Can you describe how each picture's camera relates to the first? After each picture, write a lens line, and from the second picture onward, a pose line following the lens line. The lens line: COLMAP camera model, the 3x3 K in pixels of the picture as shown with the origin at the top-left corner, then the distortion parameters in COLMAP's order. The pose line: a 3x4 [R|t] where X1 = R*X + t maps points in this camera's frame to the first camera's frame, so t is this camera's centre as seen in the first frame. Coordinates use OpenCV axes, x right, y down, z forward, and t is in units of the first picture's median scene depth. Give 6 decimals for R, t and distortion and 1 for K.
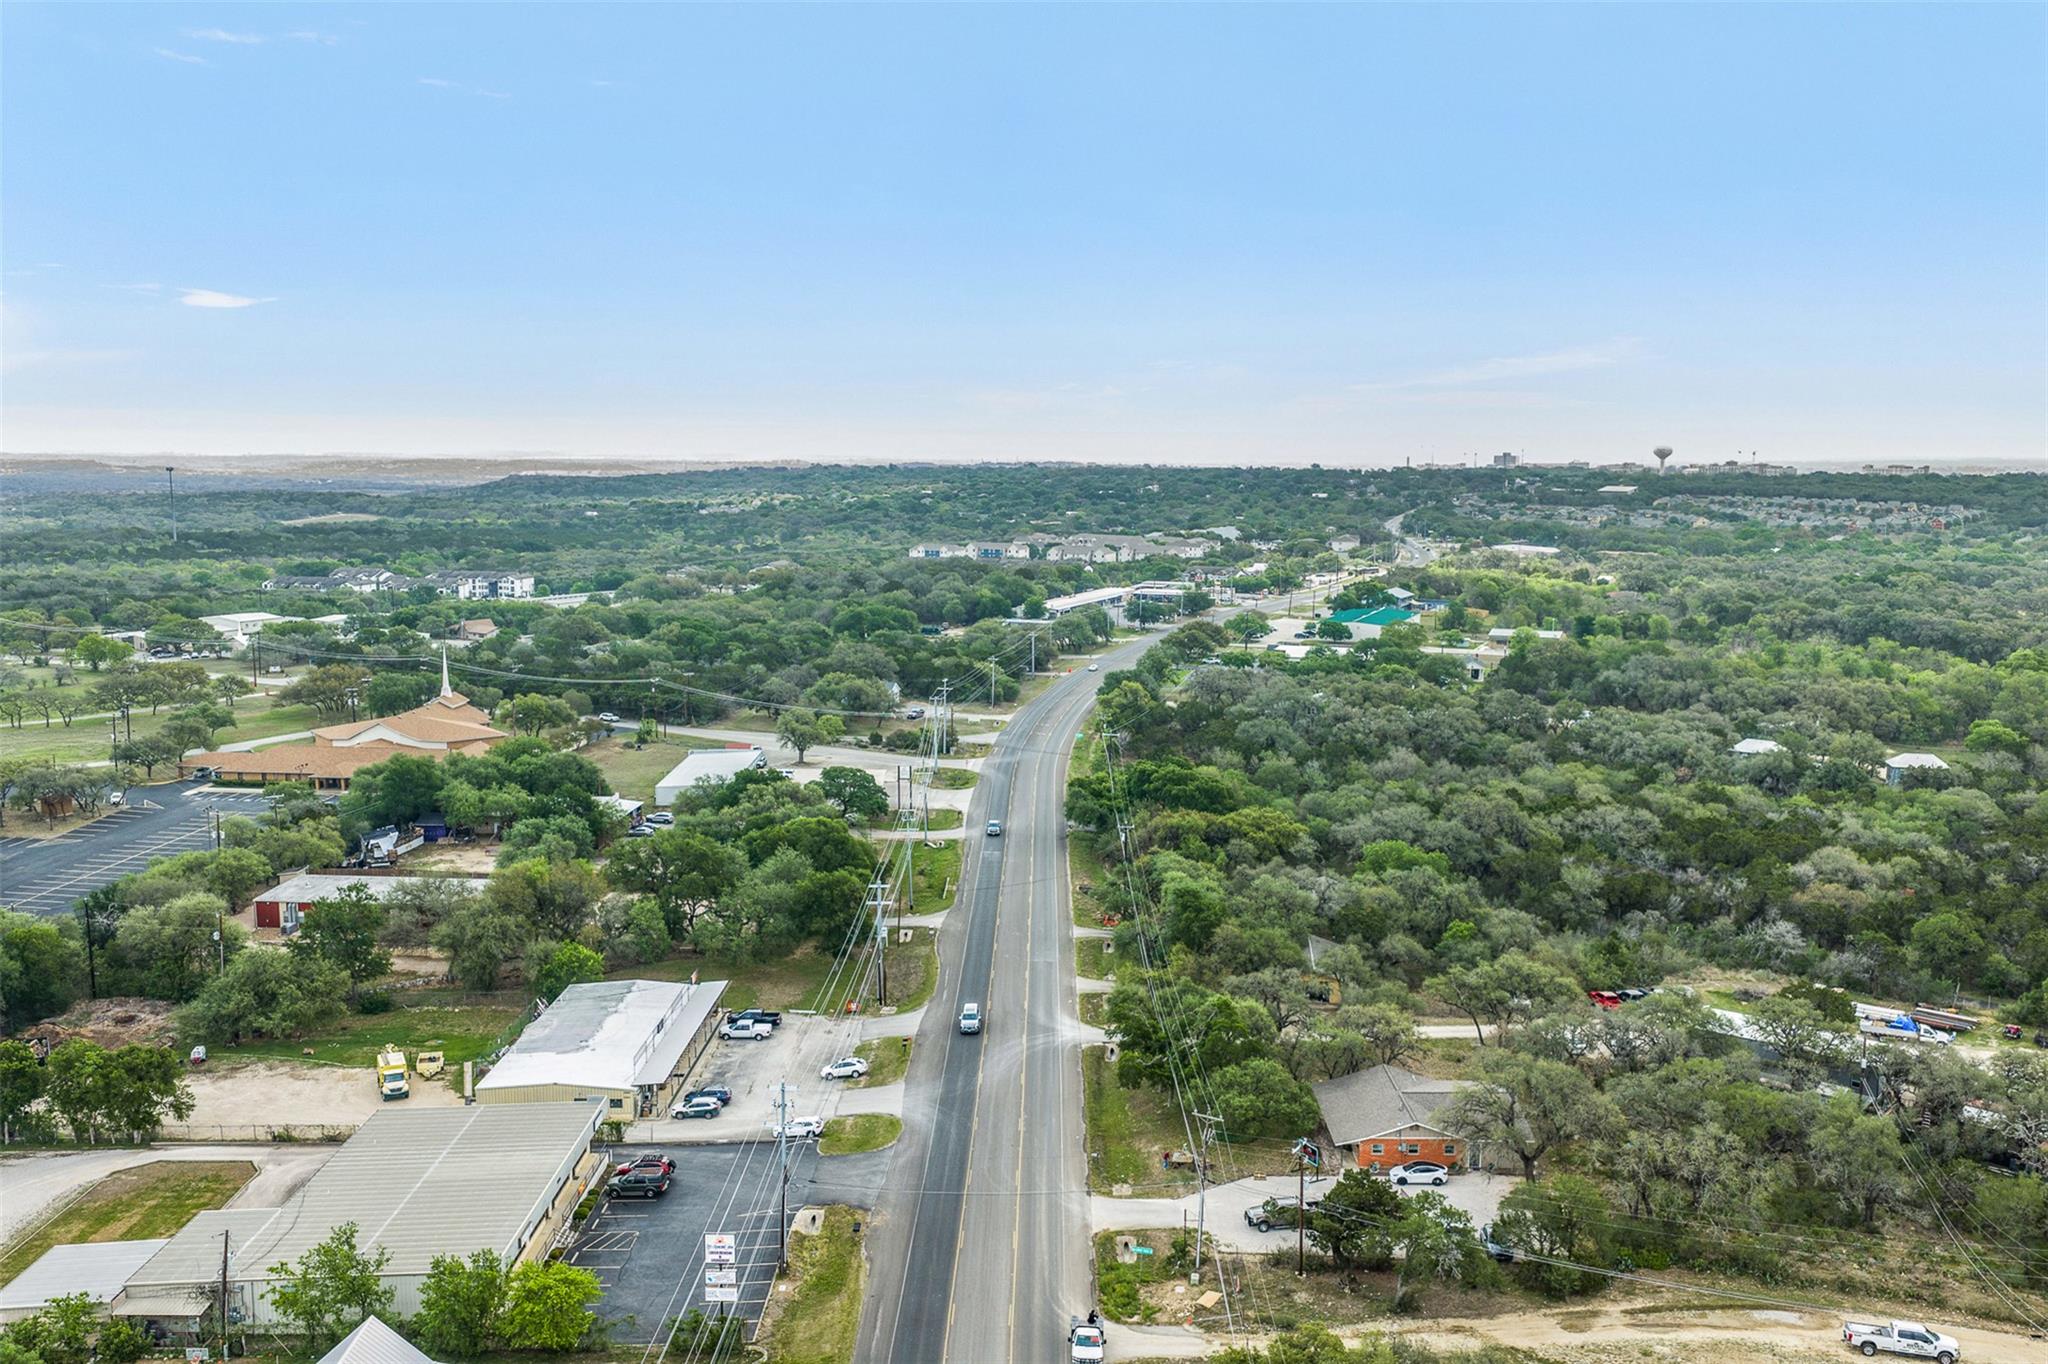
lens RADIAL K [[1691.1, 0, 1031.7], [0, 1691.1, 673.9], [0, 0, 1]] dist [0.023032, -0.047725]
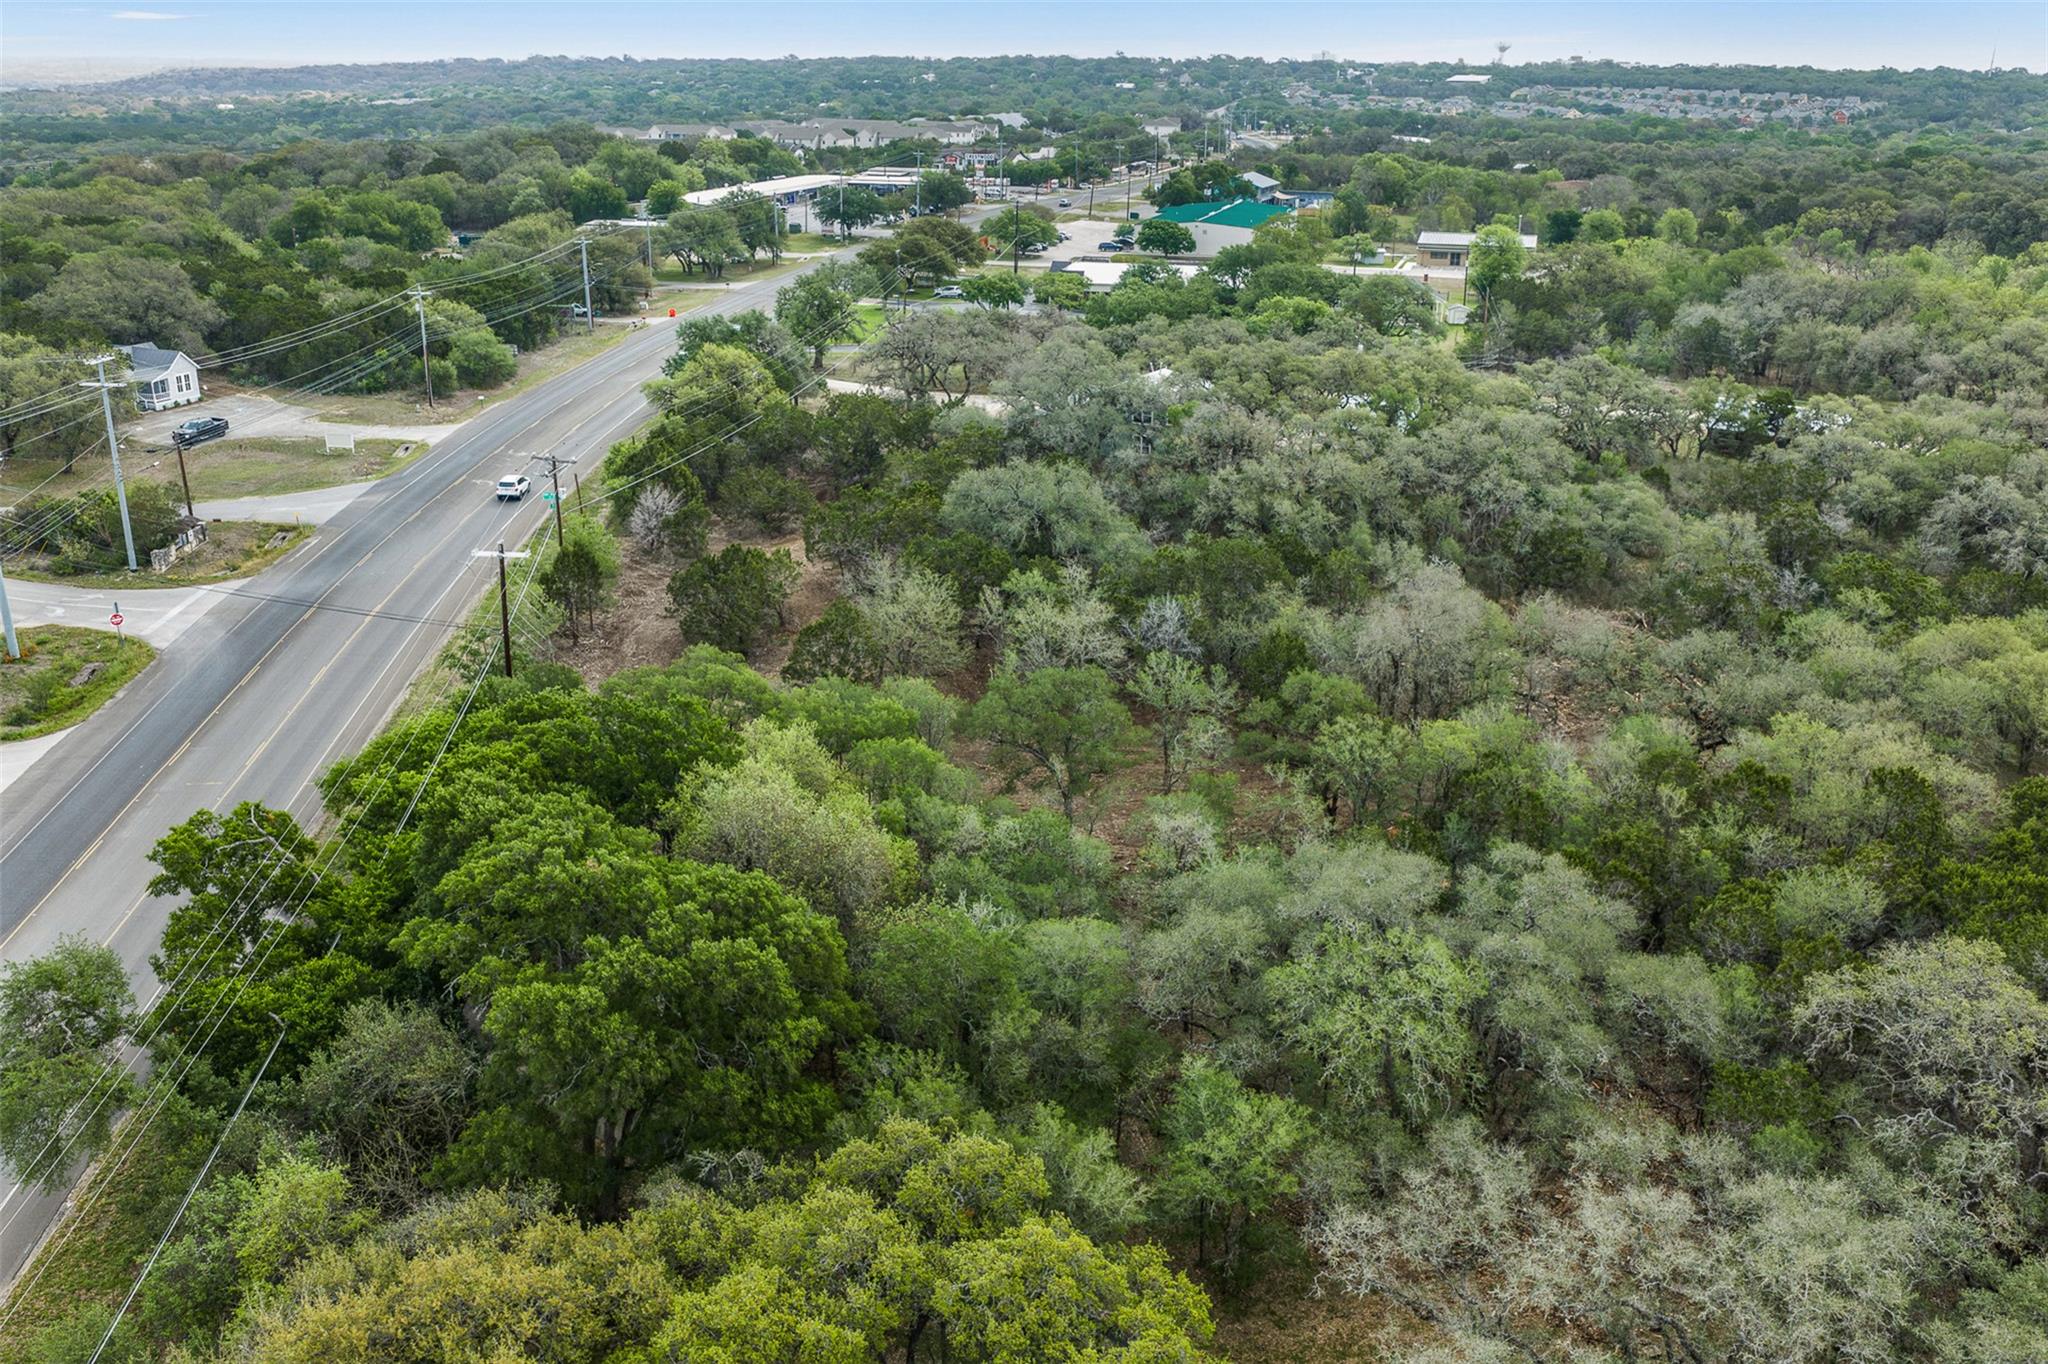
lens RADIAL K [[1691.1, 0, 1031.7], [0, 1691.1, 673.9], [0, 0, 1]] dist [0.023032, -0.047725]
pose [[0.993002, -0.033820, 0.113148, 0.091429], [0.008804, 0.976649, 0.214661, -0.006055], [-0.117766, -0.212163, 0.970112, 0.605253]]
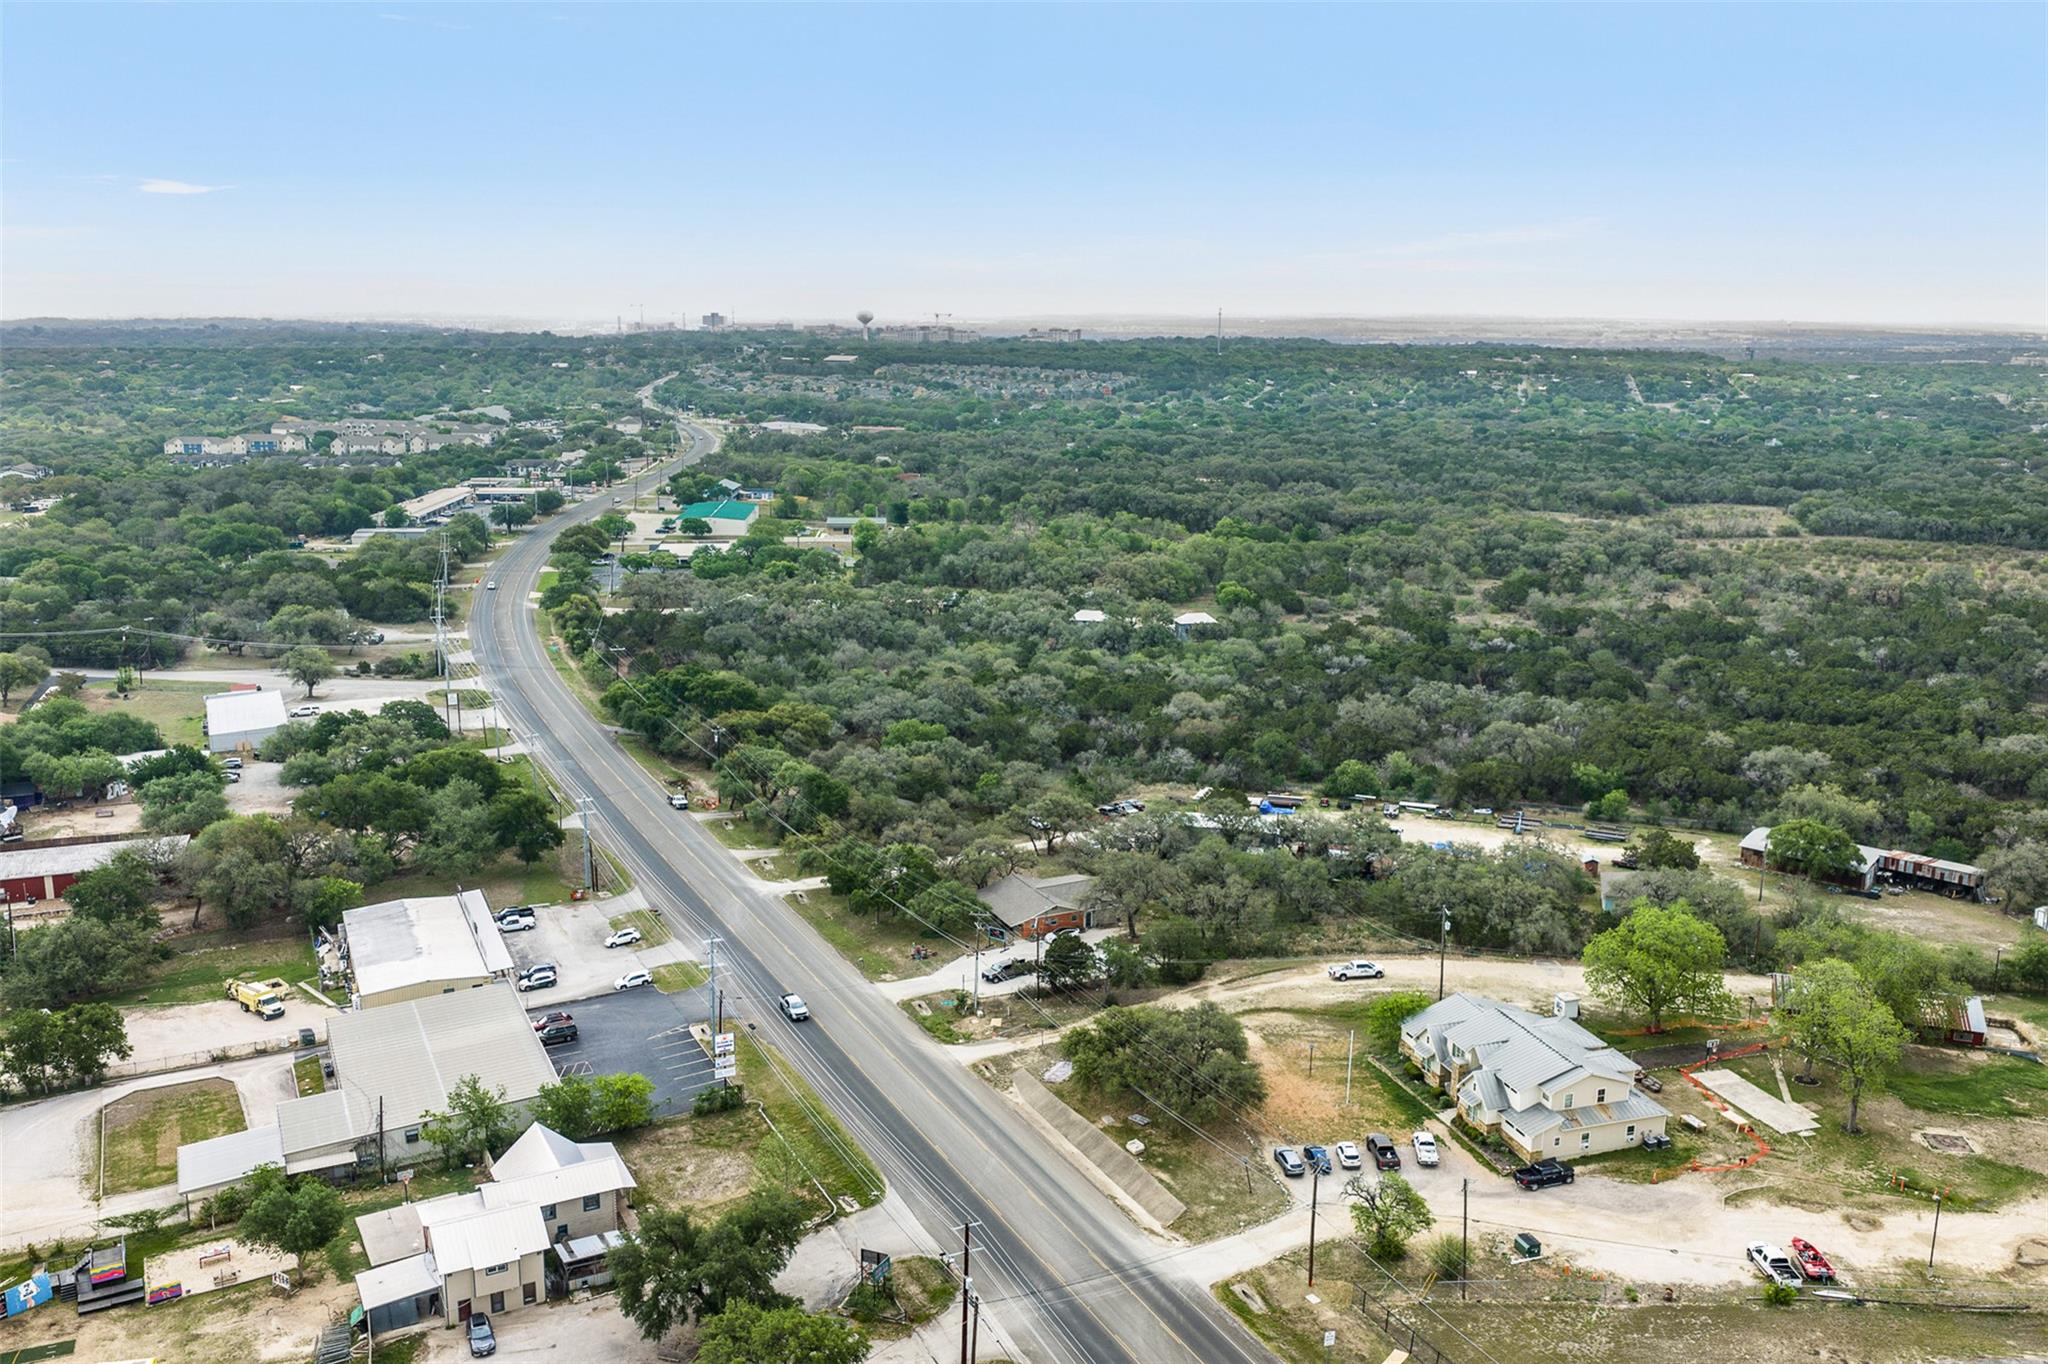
lens RADIAL K [[1691.1, 0, 1031.7], [0, 1691.1, 673.9], [0, 0, 1]] dist [0.023032, -0.047725]
pose [[0.892805, -0.089399, 0.441482, -0.188139], [0.050671, 0.993819, 0.098774, -0.042147], [-0.447583, -0.065816, 0.891817, -0.151757]]
